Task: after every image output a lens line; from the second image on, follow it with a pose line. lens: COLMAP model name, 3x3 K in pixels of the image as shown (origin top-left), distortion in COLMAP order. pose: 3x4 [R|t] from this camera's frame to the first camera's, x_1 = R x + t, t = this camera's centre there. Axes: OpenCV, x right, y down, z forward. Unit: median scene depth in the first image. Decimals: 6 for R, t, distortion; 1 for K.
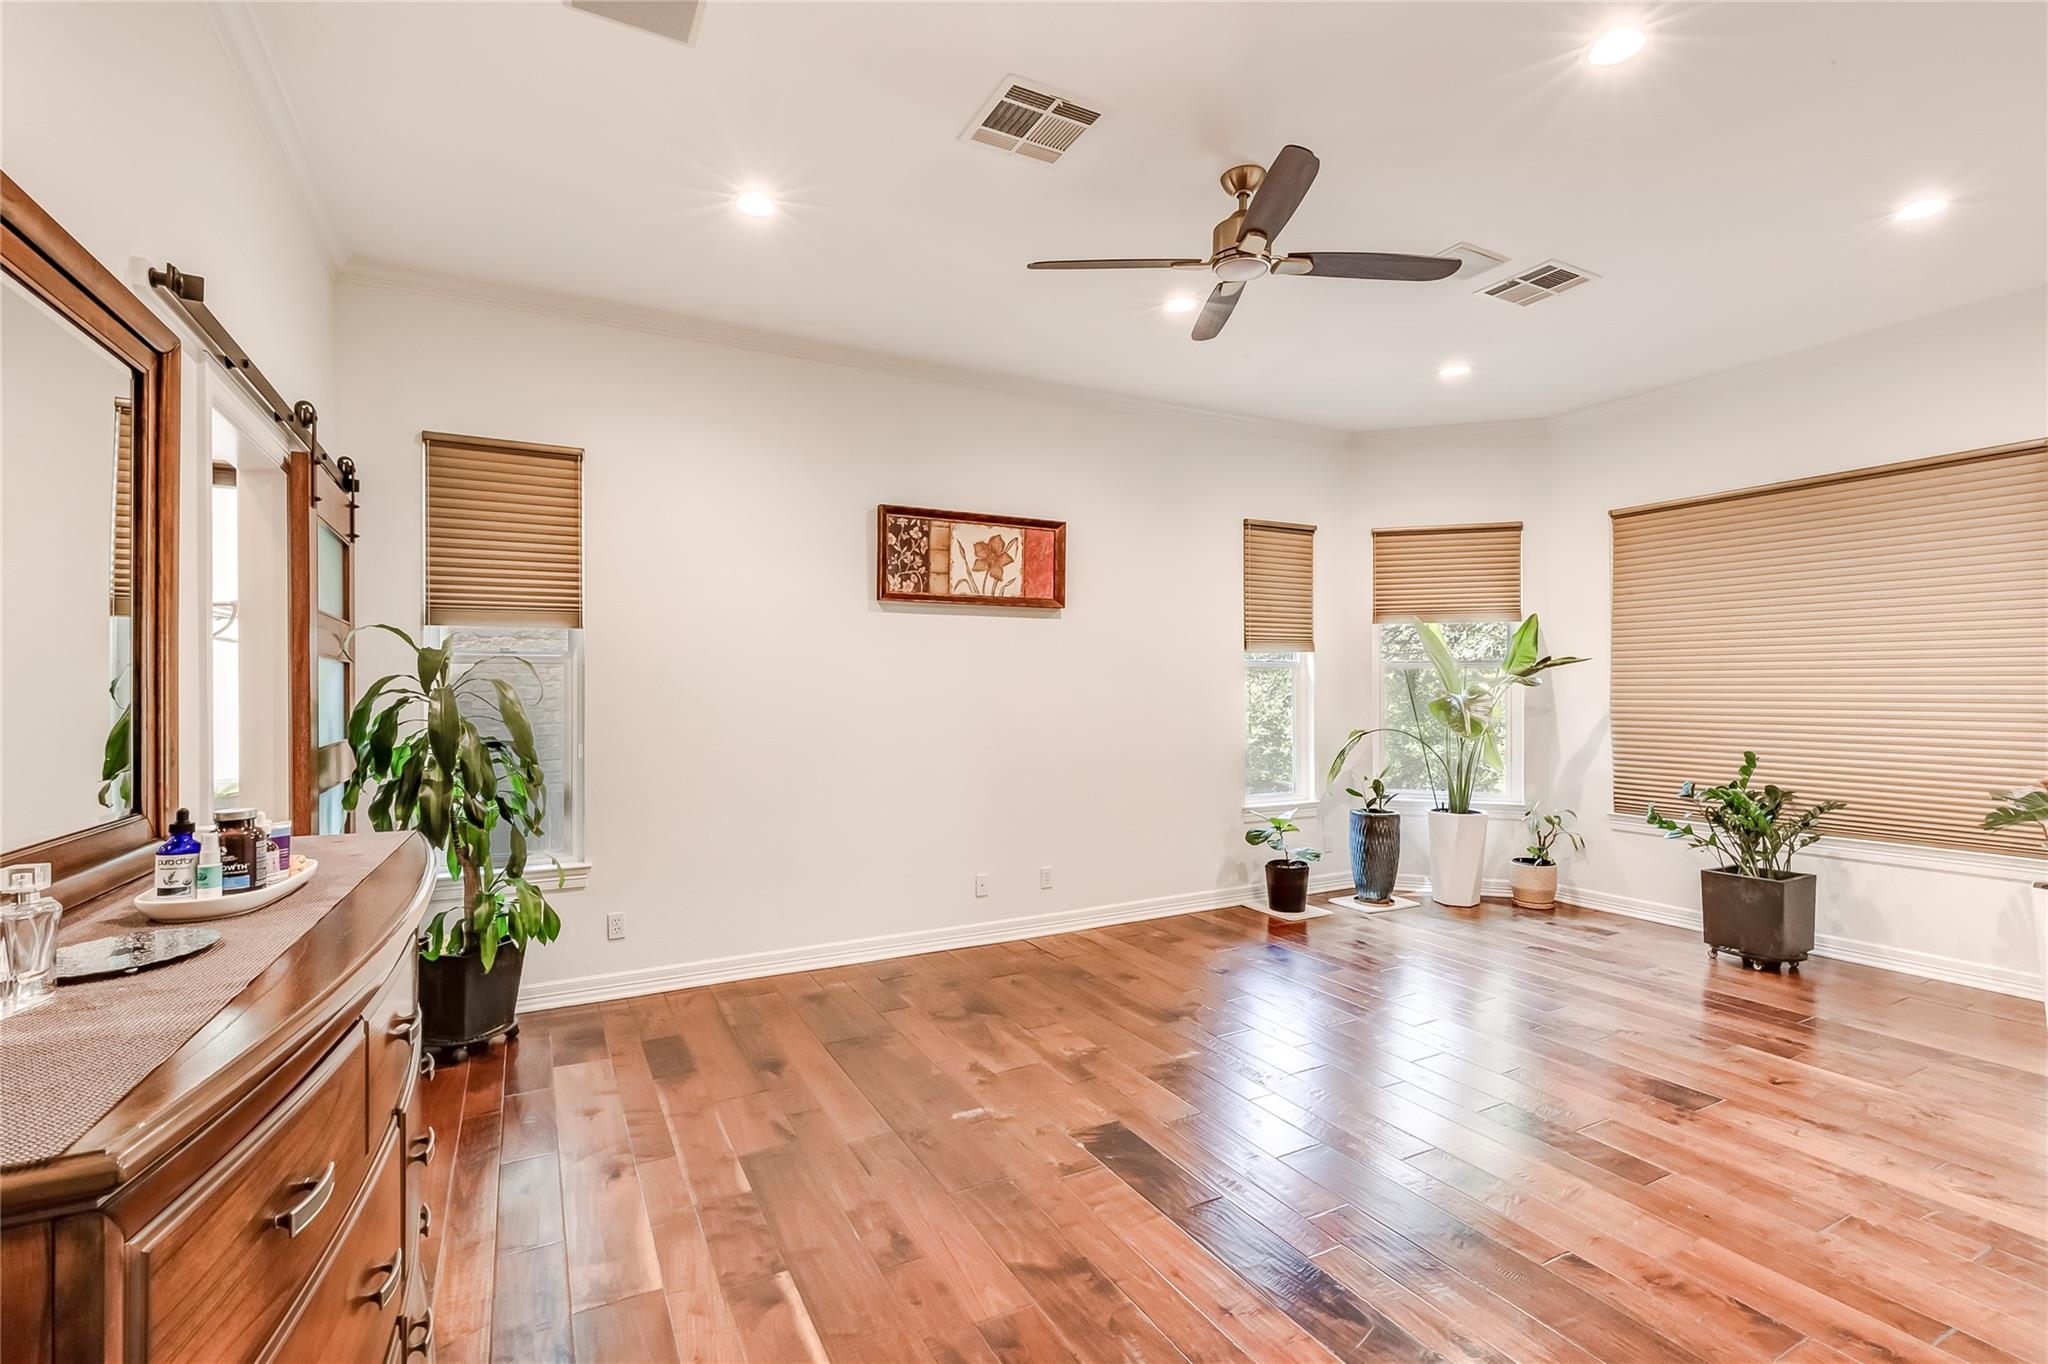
lens RADIAL K [[930.5, 0, 1028.4], [0, 930.5, 686.9], [0, 0, 1]] dist [0.001886, 0.000912]
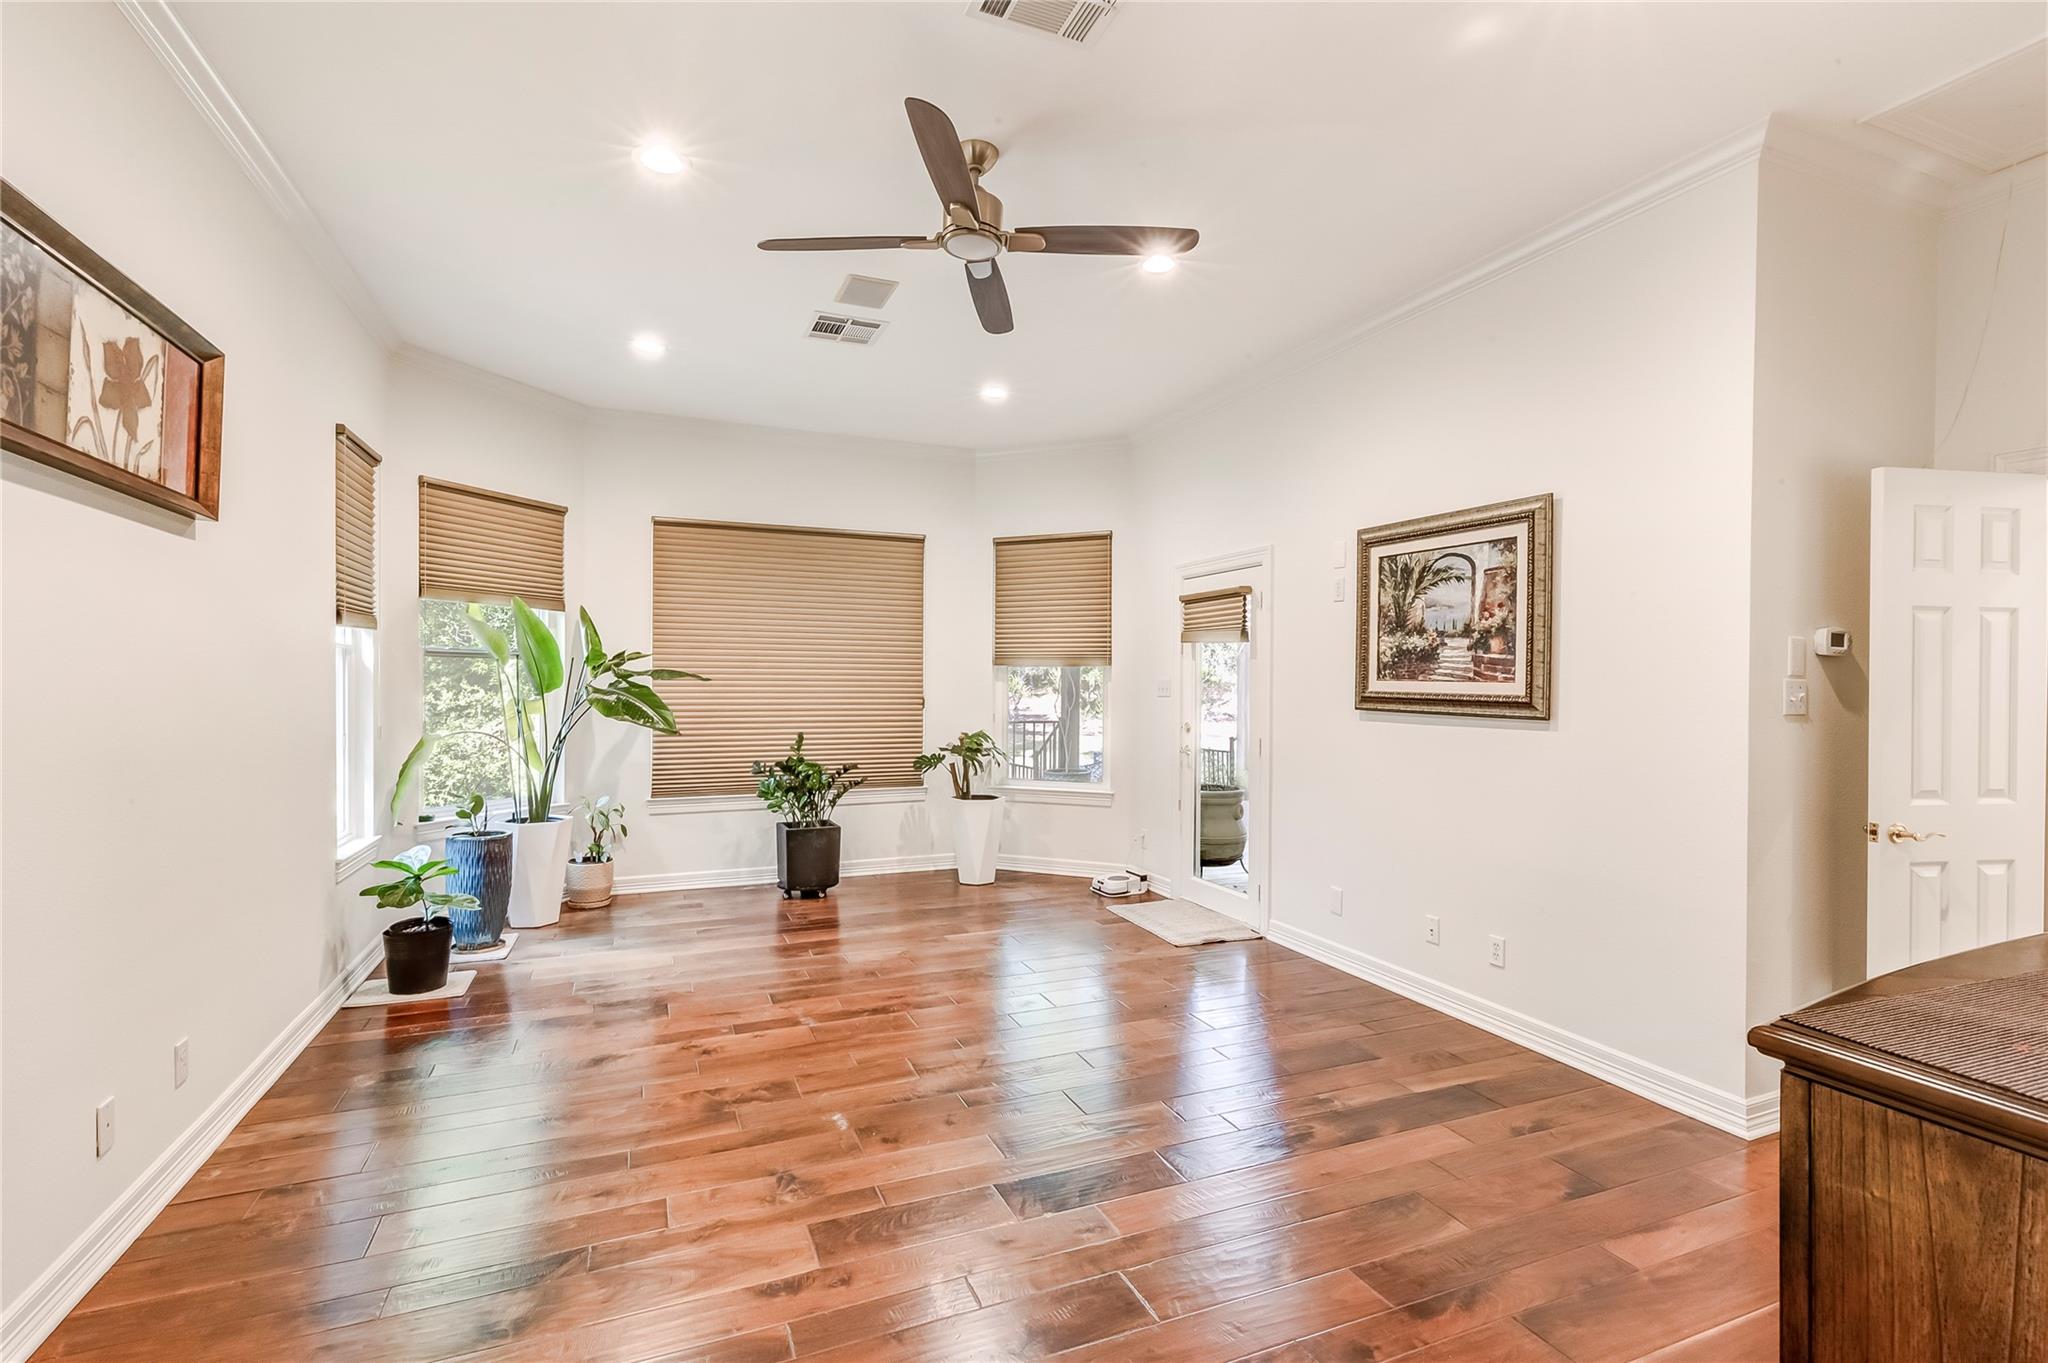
lens RADIAL K [[930.5, 0, 1028.4], [0, 930.5, 686.4], [0, 0, 1]] dist [0.001886, 0.000912]
pose [[0.099671, 0.000036, 0.995020, -0.447860], [-0.006626, 0.999978, 0.000628, 0.003522], [-0.994998, -0.006656, 0.099669, 0.527658]]
